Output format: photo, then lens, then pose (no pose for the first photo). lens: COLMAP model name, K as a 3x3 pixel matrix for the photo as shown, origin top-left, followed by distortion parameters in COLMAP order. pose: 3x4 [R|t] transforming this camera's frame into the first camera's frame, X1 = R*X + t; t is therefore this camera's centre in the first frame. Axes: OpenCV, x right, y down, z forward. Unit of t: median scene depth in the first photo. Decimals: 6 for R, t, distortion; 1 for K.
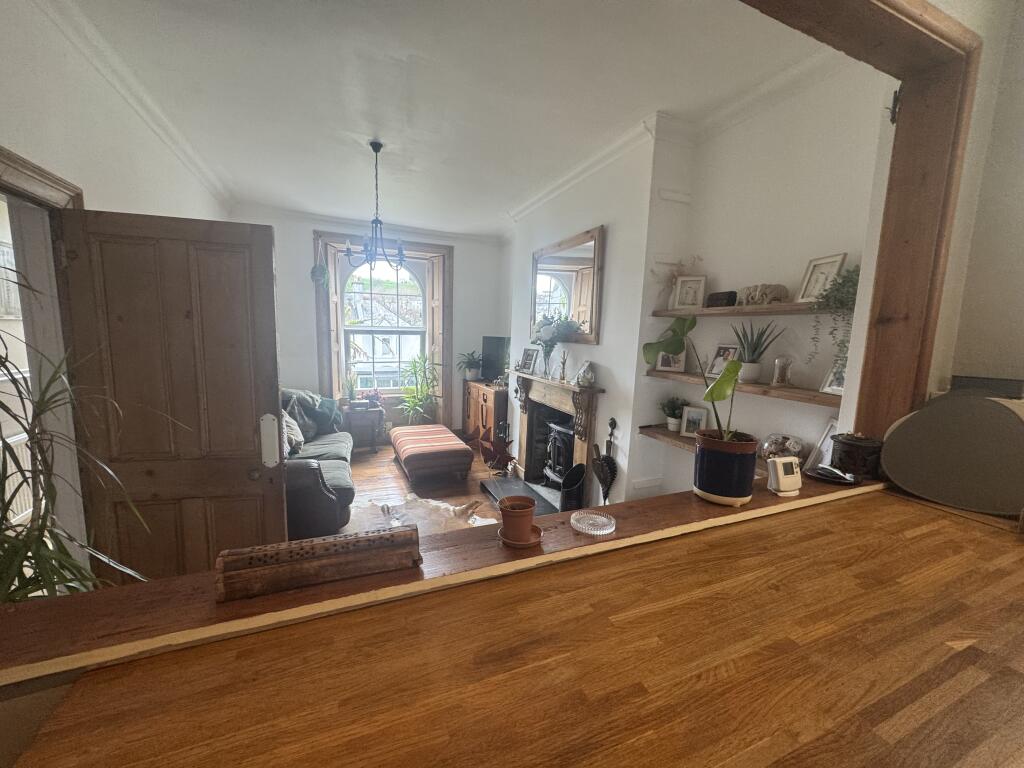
lens RADIAL K [[407.7, 0, 512.7], [0, 407.7, 384.9], [0, 0, 1]] dist [-0.003908, -0.000043]
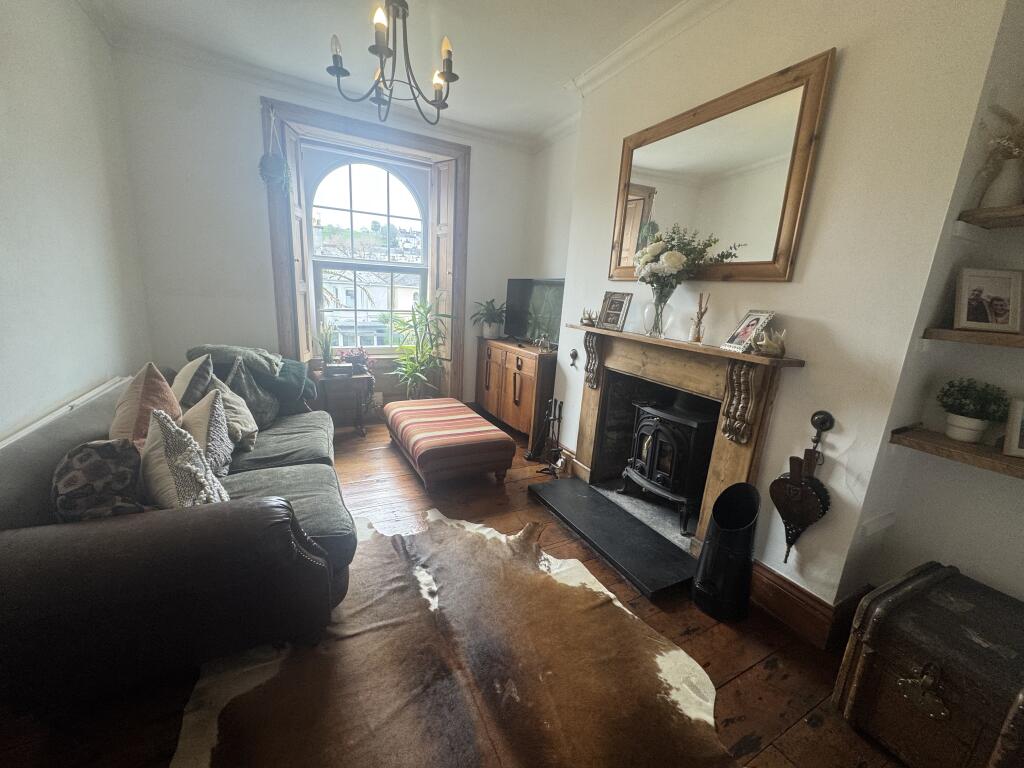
lens RADIAL K [[407.7, 0, 513.8], [0, 407.7, 385.7], [0, 0, 1]] dist [-0.003908, -0.000043]
pose [[0.996358, 0.012814, 0.084304, -0.152944], [-0.021301, 0.994703, 0.100562, -0.001606], [-0.082569, -0.101992, 0.991353, 0.311296]]
